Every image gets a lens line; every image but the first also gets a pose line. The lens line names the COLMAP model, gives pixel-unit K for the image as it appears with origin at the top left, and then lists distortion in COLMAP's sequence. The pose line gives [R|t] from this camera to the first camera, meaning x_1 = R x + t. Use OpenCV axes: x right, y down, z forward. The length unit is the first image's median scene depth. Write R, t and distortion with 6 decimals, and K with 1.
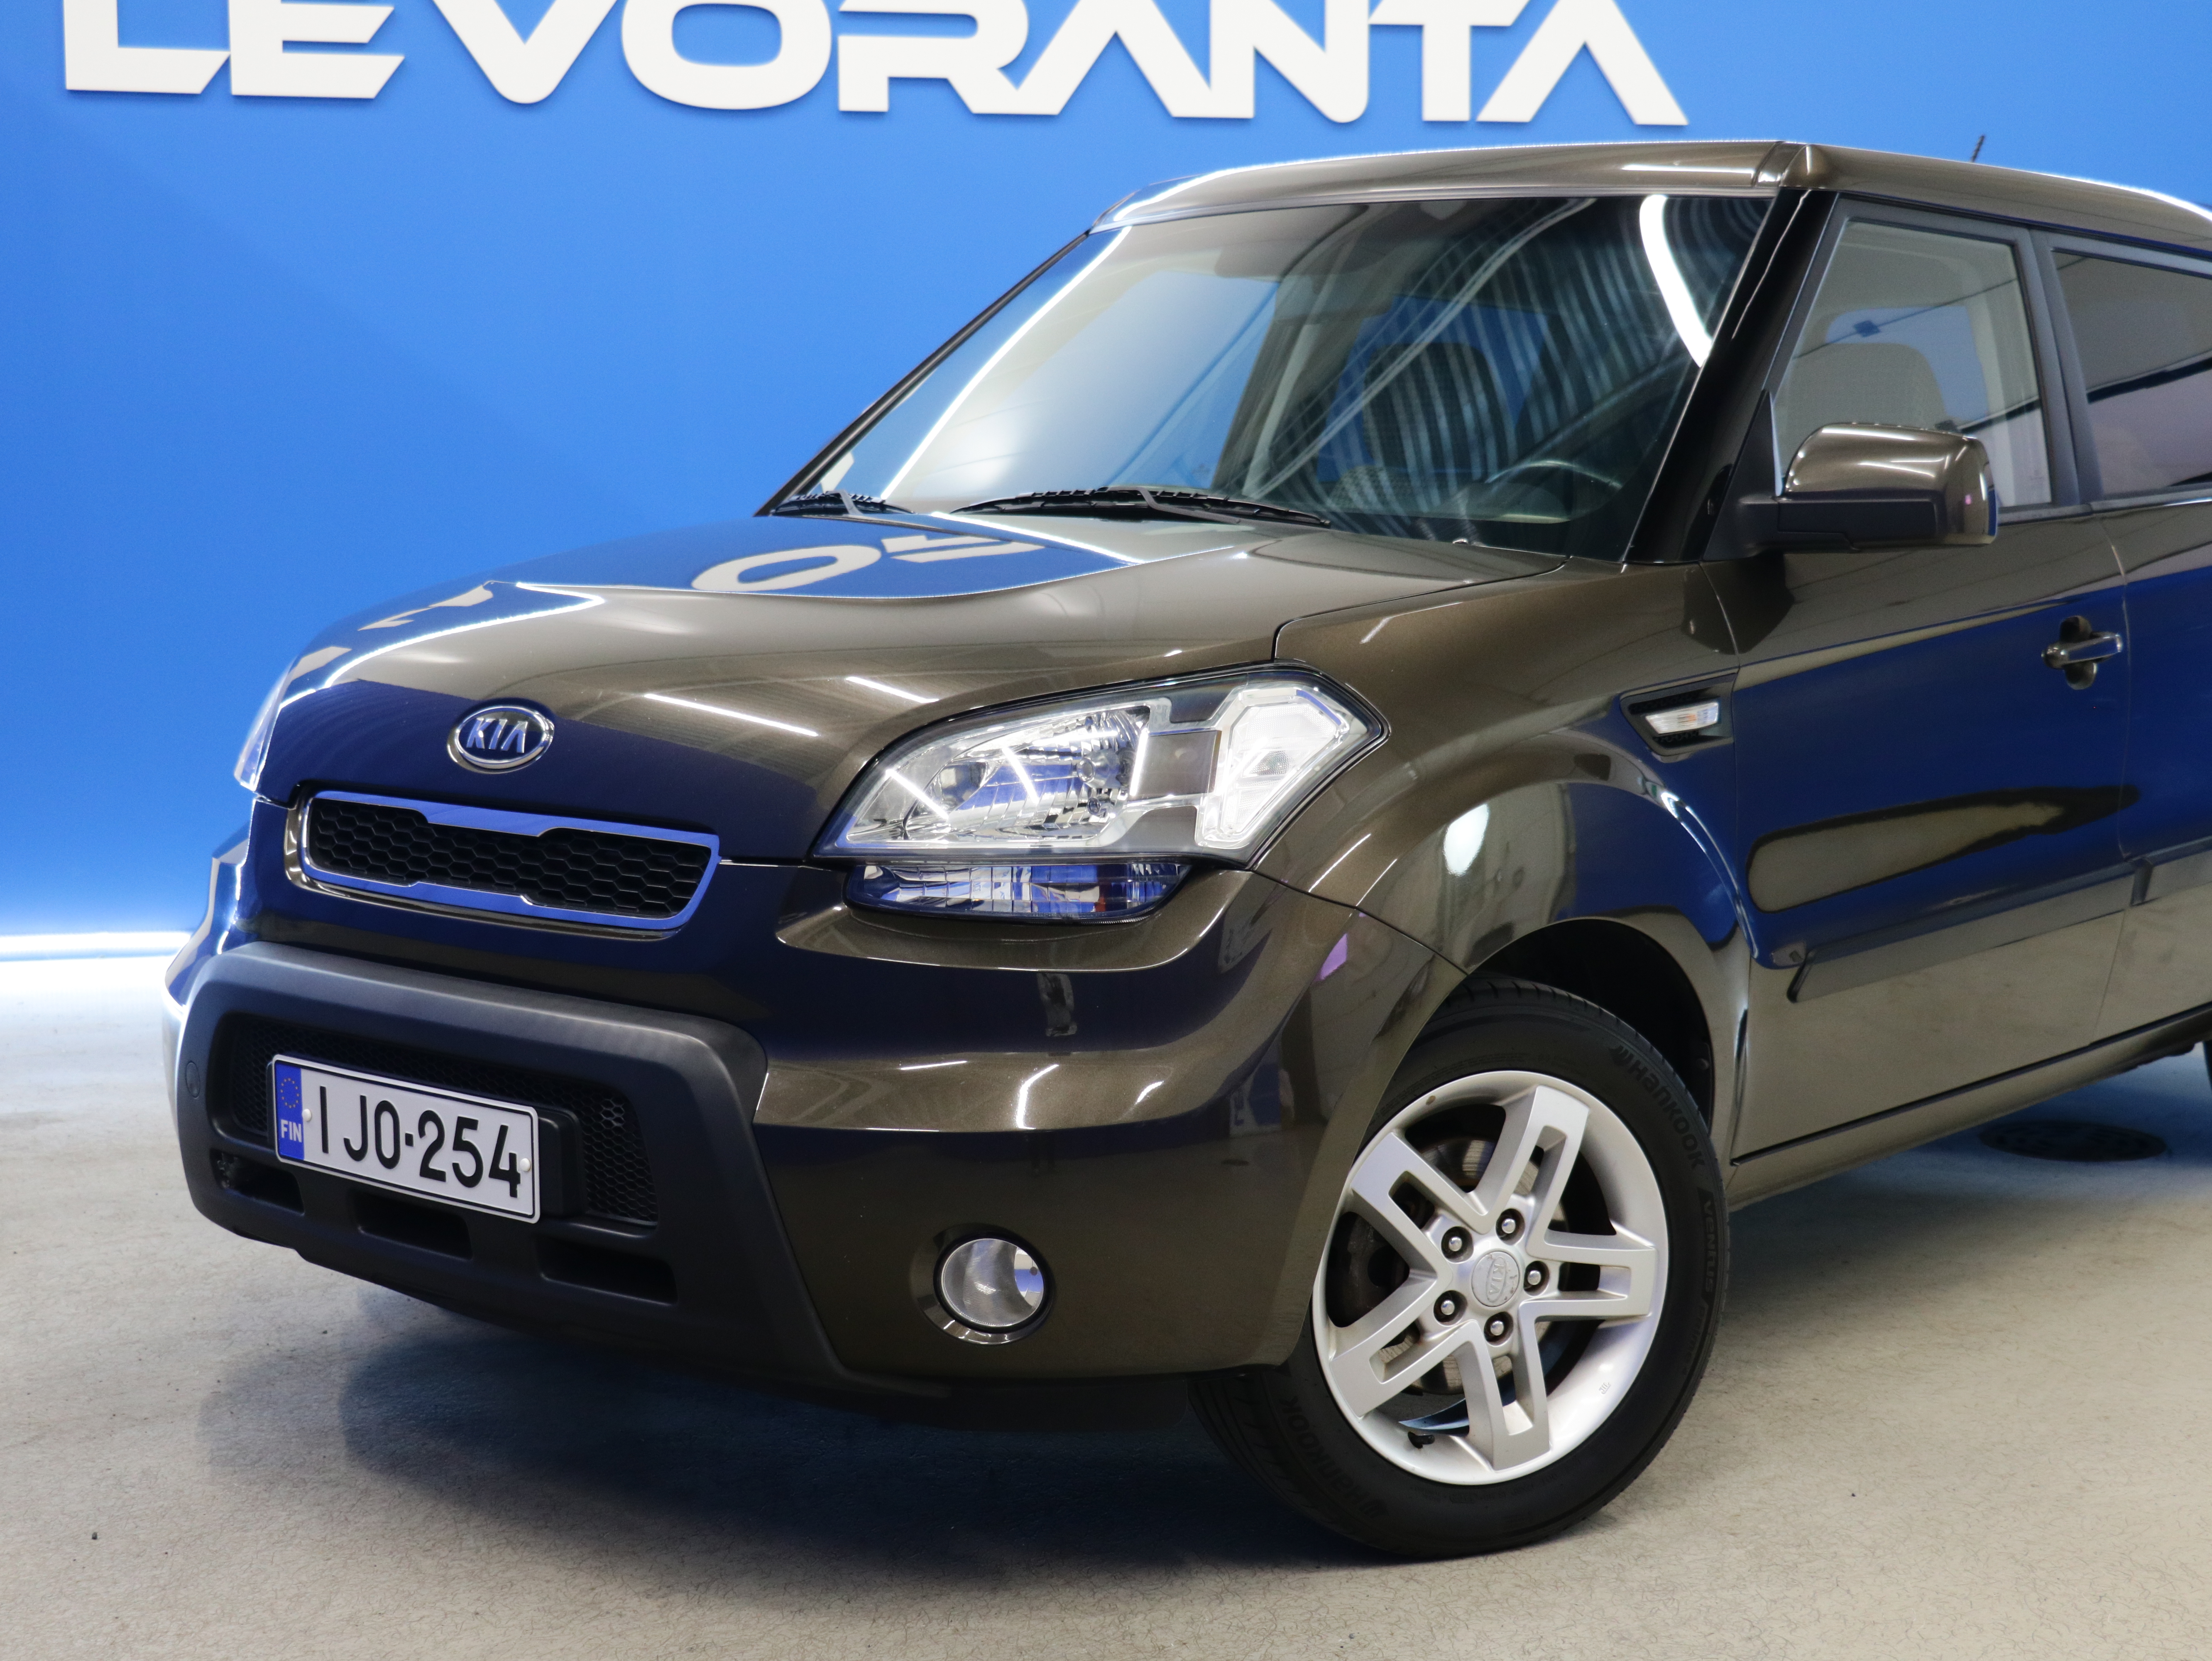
lens RADIAL K [[3206.5, 0, 1108.7], [0, 3206.5, 817.7], [0, 0, 1]] dist [0.004198, -0.069221]
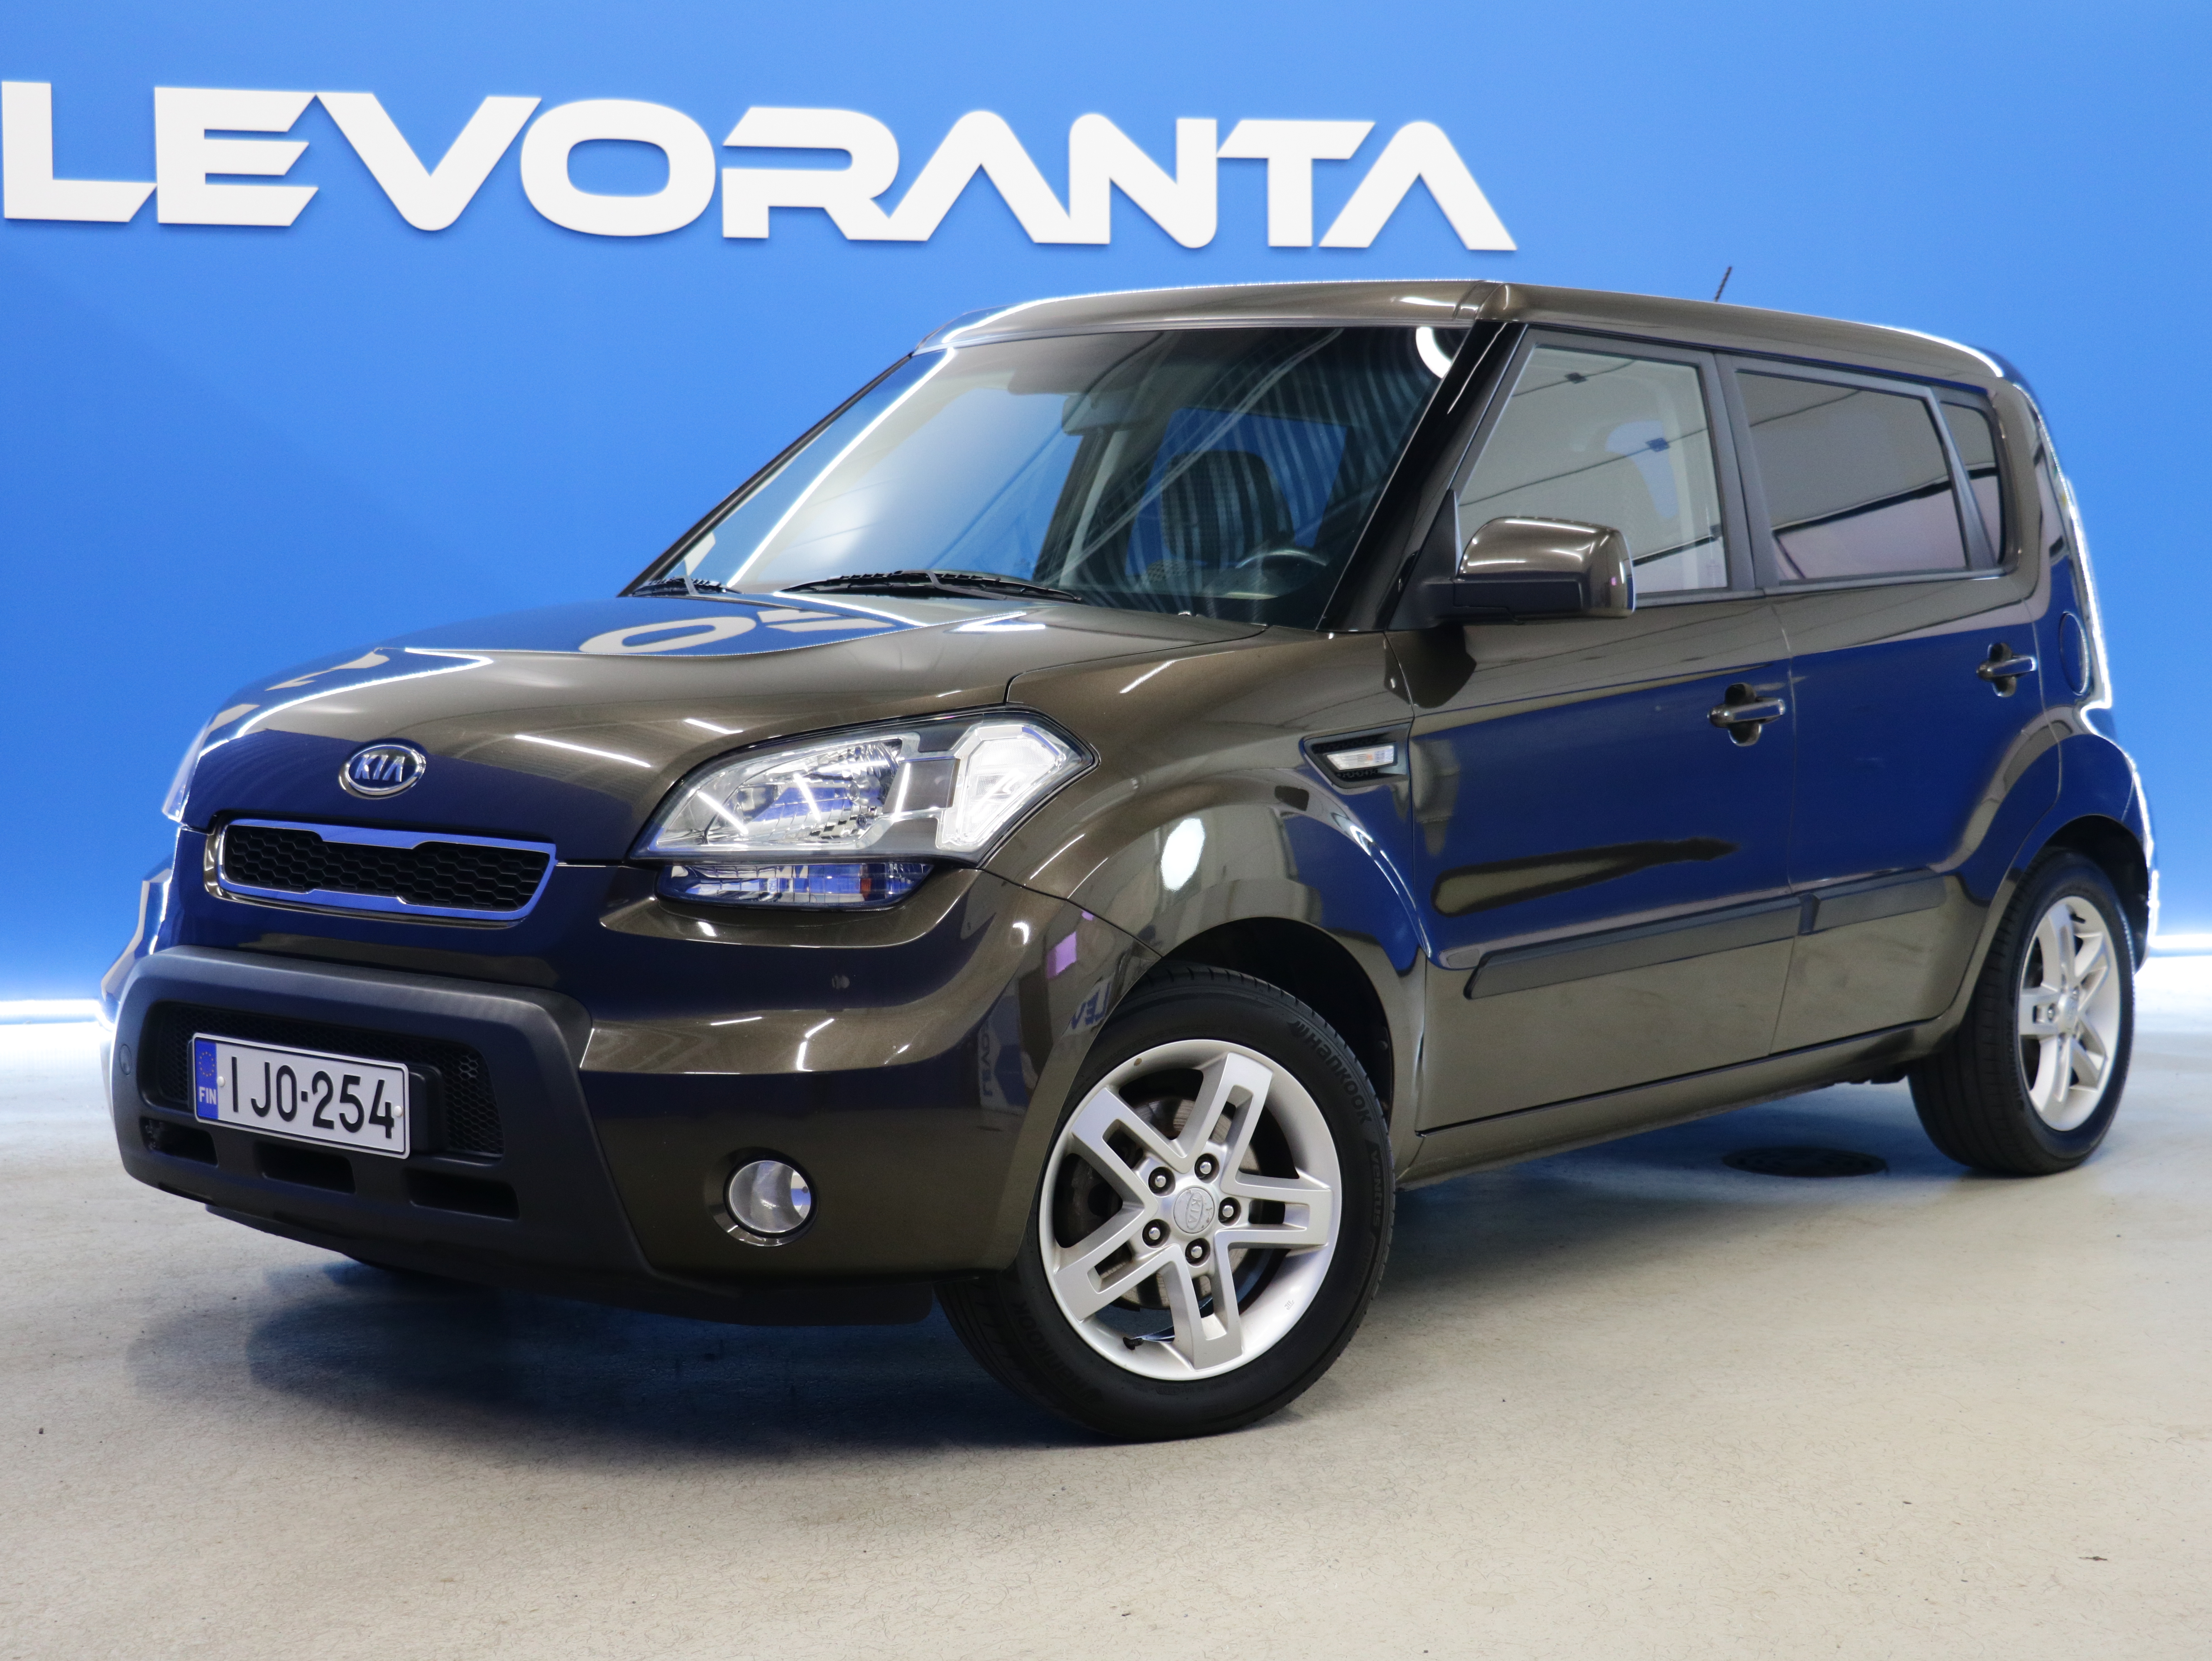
lens RADIAL K [[3375.8, 0, 1106.0], [0, 3375.8, 830.5], [0, 0, 1]] dist [0.017524, -0.108512]
pose [[0.999940, -0.000462, 0.010949, 0.071344], [0.000856, 0.999351, -0.036019, 0.044190], [-0.010926, 0.036026, 0.999291, -0.286050]]
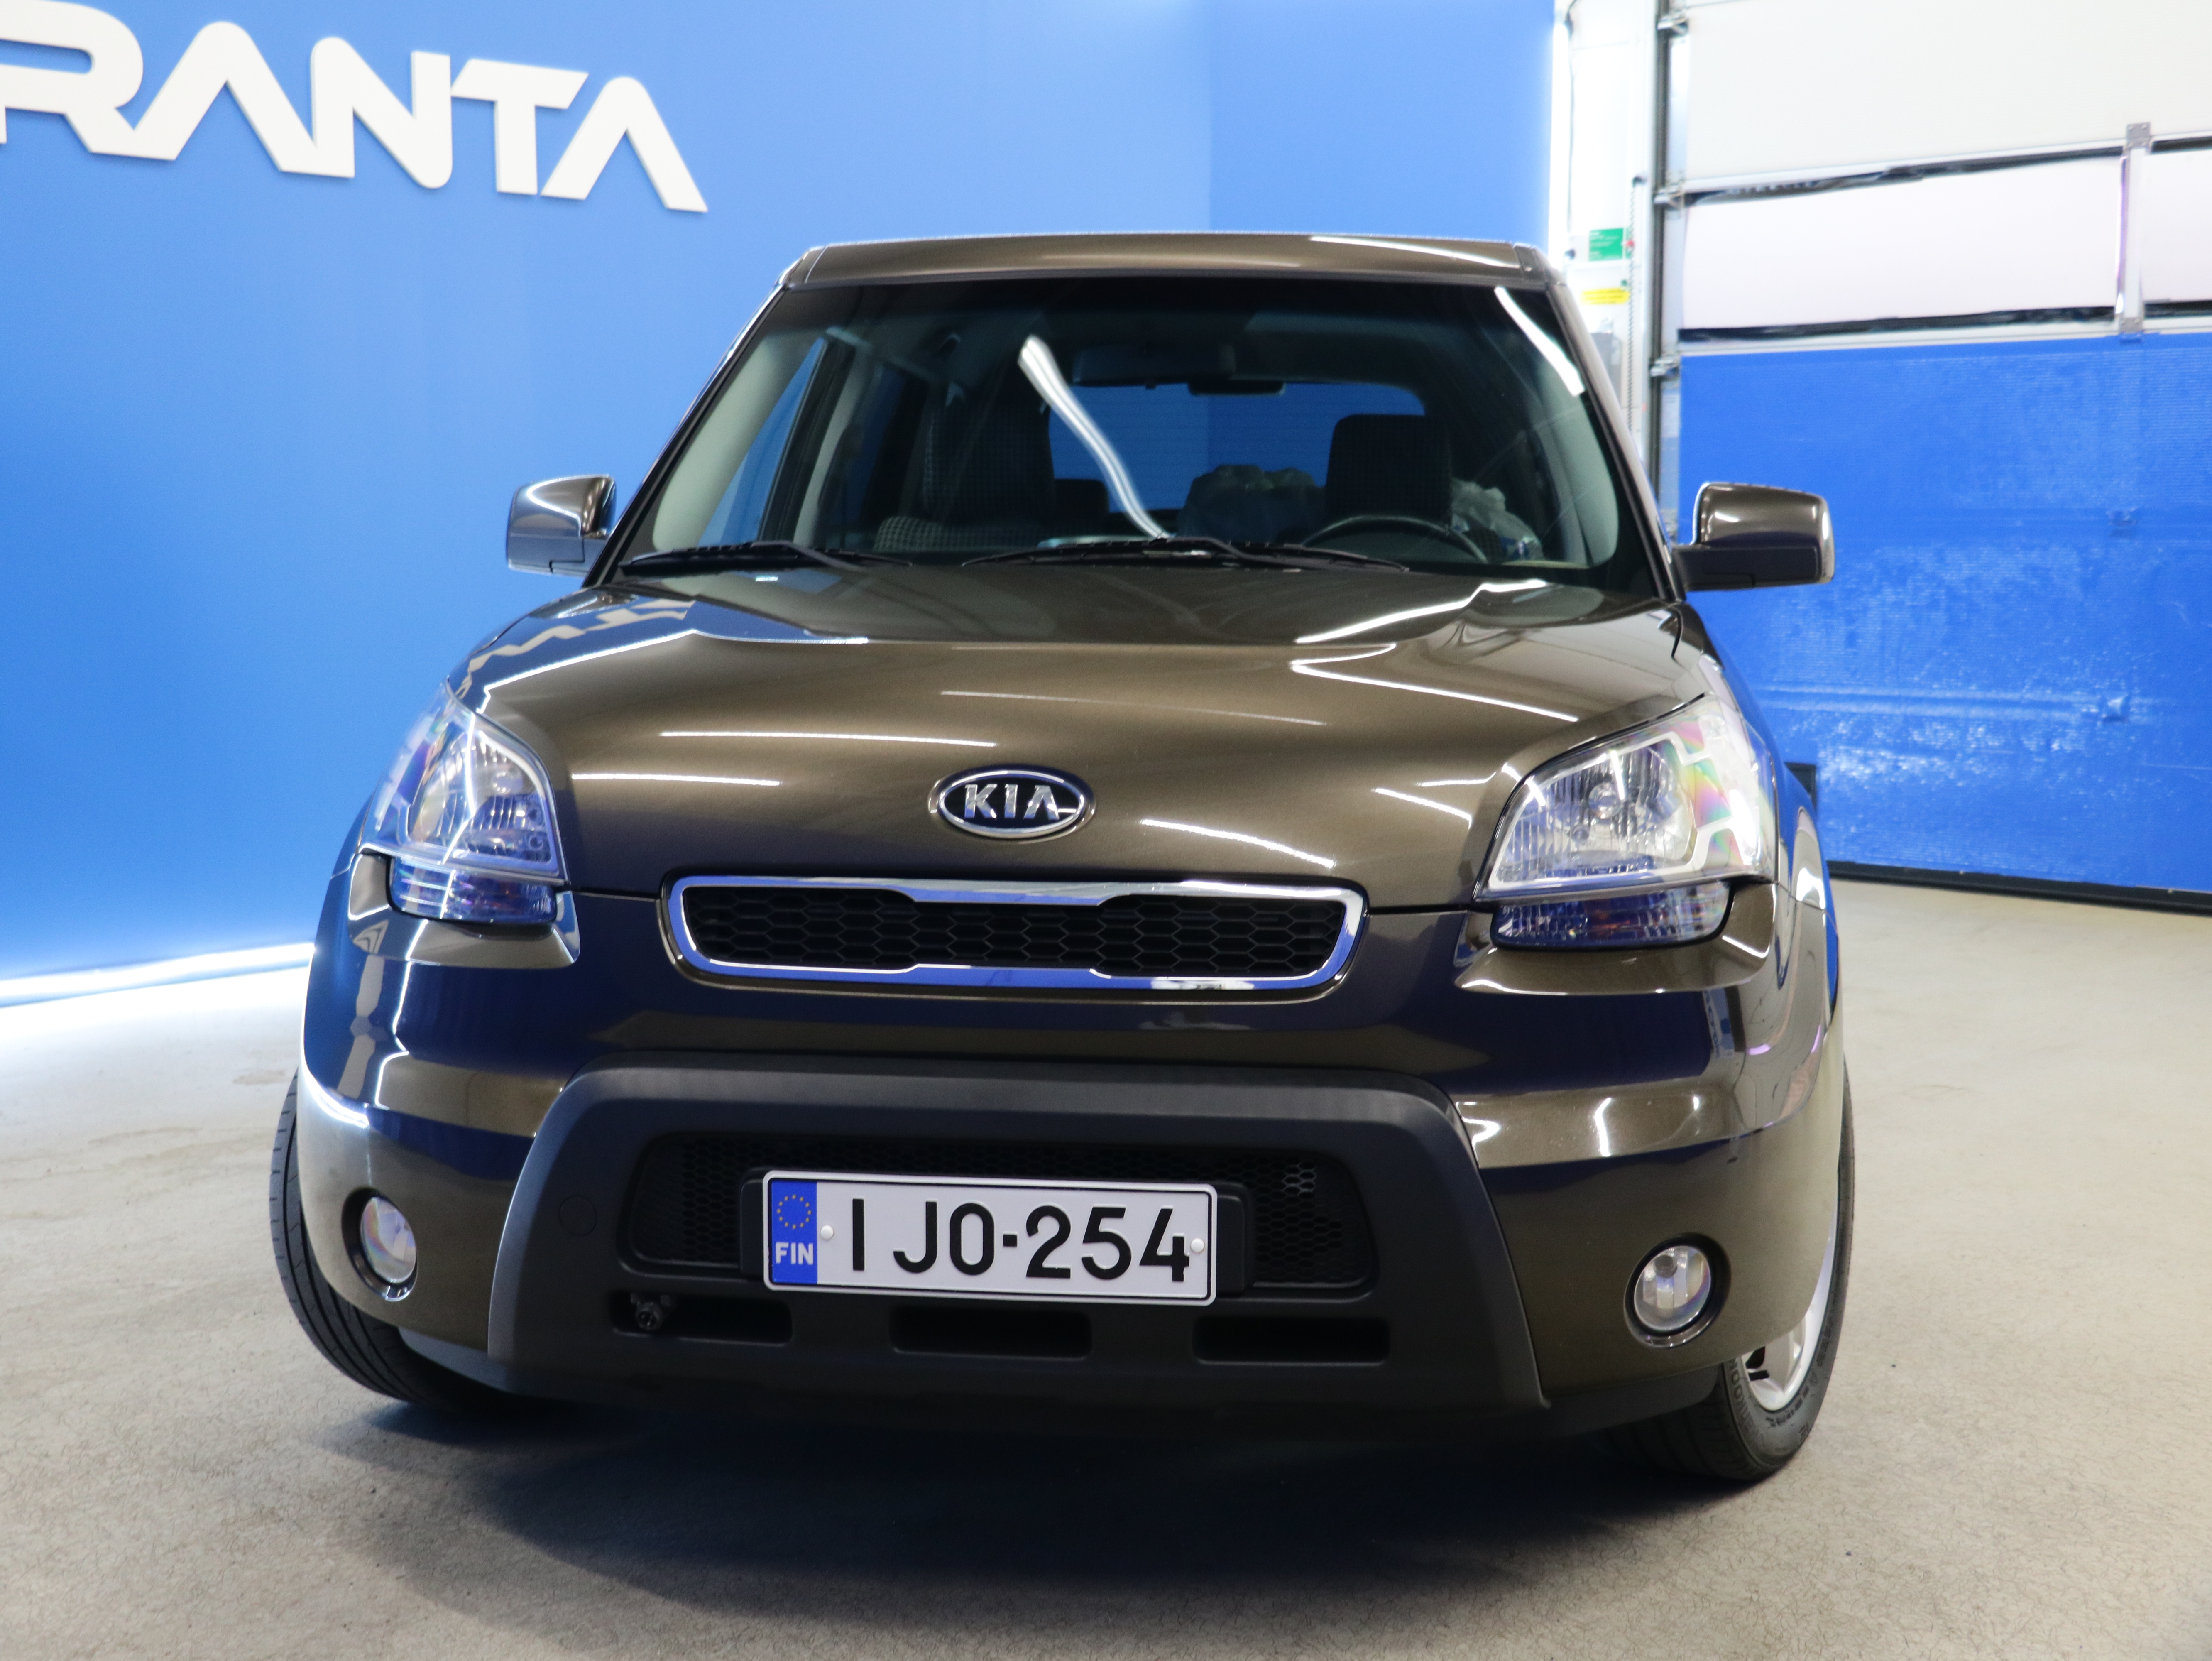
lens RADIAL K [[2795.9, 0, 1106.0], [0, 2795.9, 830.5], [0, 0, 1]] dist [-0.003851, -0.002845]
pose [[0.821595, -0.059734, 0.566933, -0.626809], [0.058791, 0.998071, 0.019961, -0.031887], [-0.567031, 0.016931, 0.823522, 0.302964]]
